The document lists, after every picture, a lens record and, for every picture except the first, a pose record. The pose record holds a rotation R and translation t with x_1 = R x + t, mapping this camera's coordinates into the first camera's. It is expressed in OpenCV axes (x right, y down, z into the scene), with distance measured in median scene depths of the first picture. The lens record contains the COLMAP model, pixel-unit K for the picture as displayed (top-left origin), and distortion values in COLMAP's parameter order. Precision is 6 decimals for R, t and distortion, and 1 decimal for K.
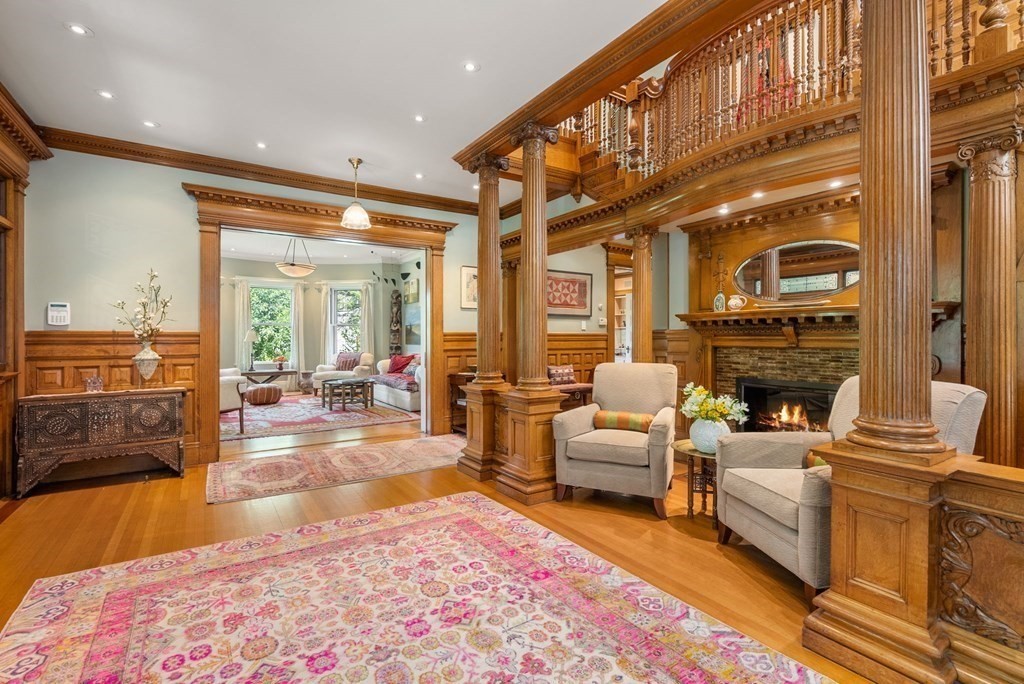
lens RADIAL K [[472.7, 0, 514.4], [0, 472.7, 339.6], [0, 0, 1]] dist [-0.002940, -0.000283]
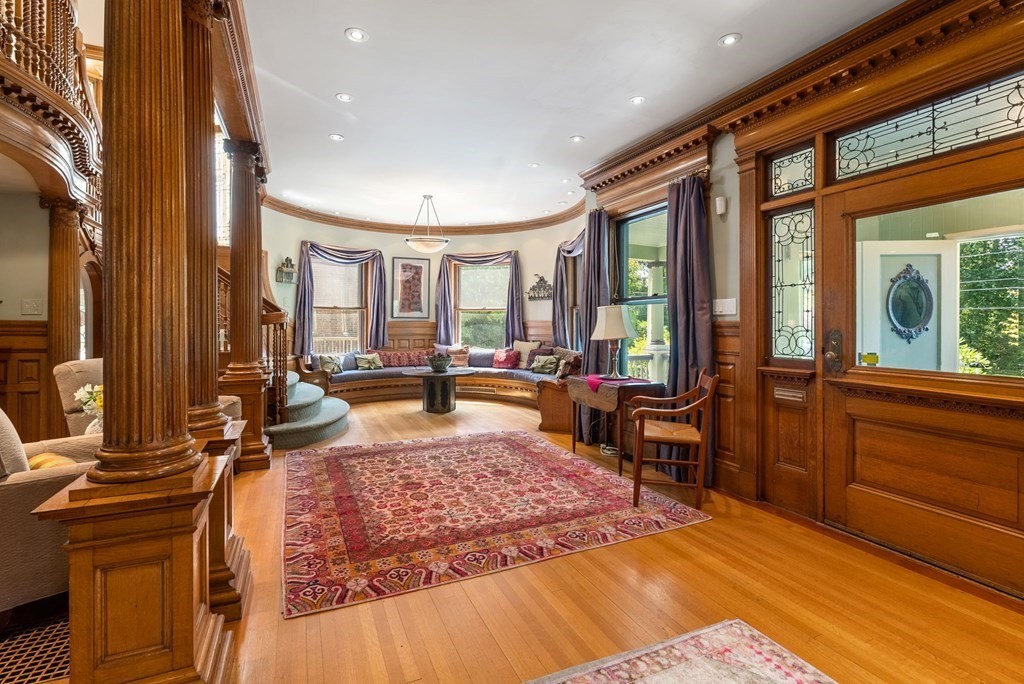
lens RADIAL K [[472.7, 0, 512.9], [0, 472.7, 322.7], [0, 0, 1]] dist [-0.002940, -0.000283]
pose [[-0.986969, 0.000796, 0.160911, -0.683305], [0.001201, 0.999996, 0.002420, -0.027448], [-0.160908, 0.002581, -0.986966, 2.357086]]
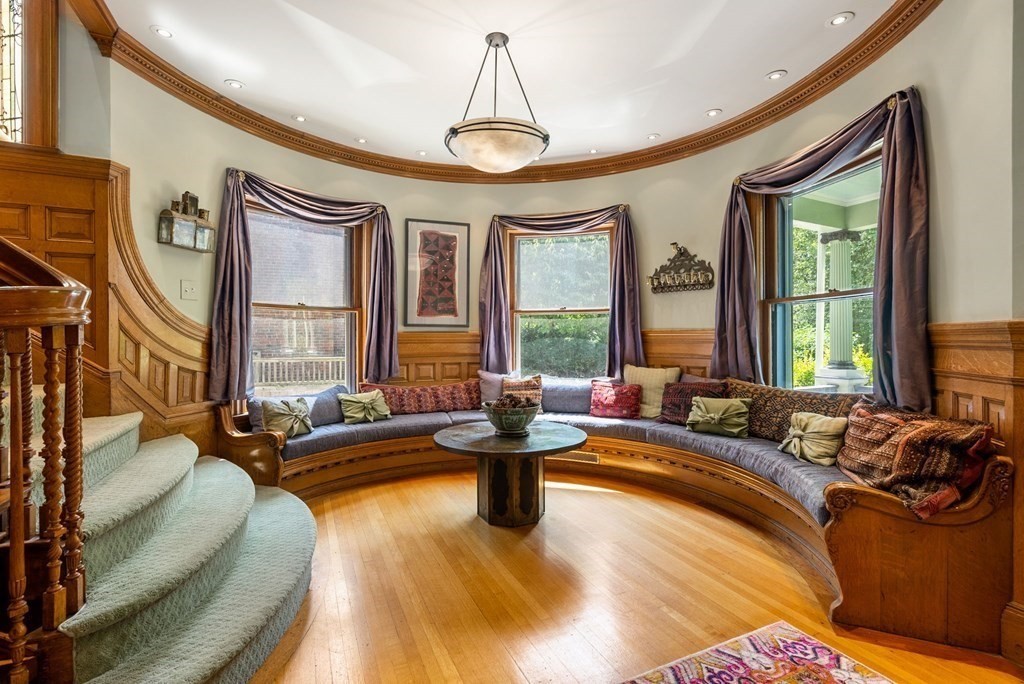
lens RADIAL K [[472.7, 0, 511.2], [0, 472.7, 340.7], [0, 0, 1]] dist [-0.002940, -0.000283]
pose [[-0.987161, 0.004313, 0.159668, -0.265556], [0.005812, 0.999943, 0.008919, -0.015769], [-0.159621, 0.009732, -0.987130, 1.496689]]
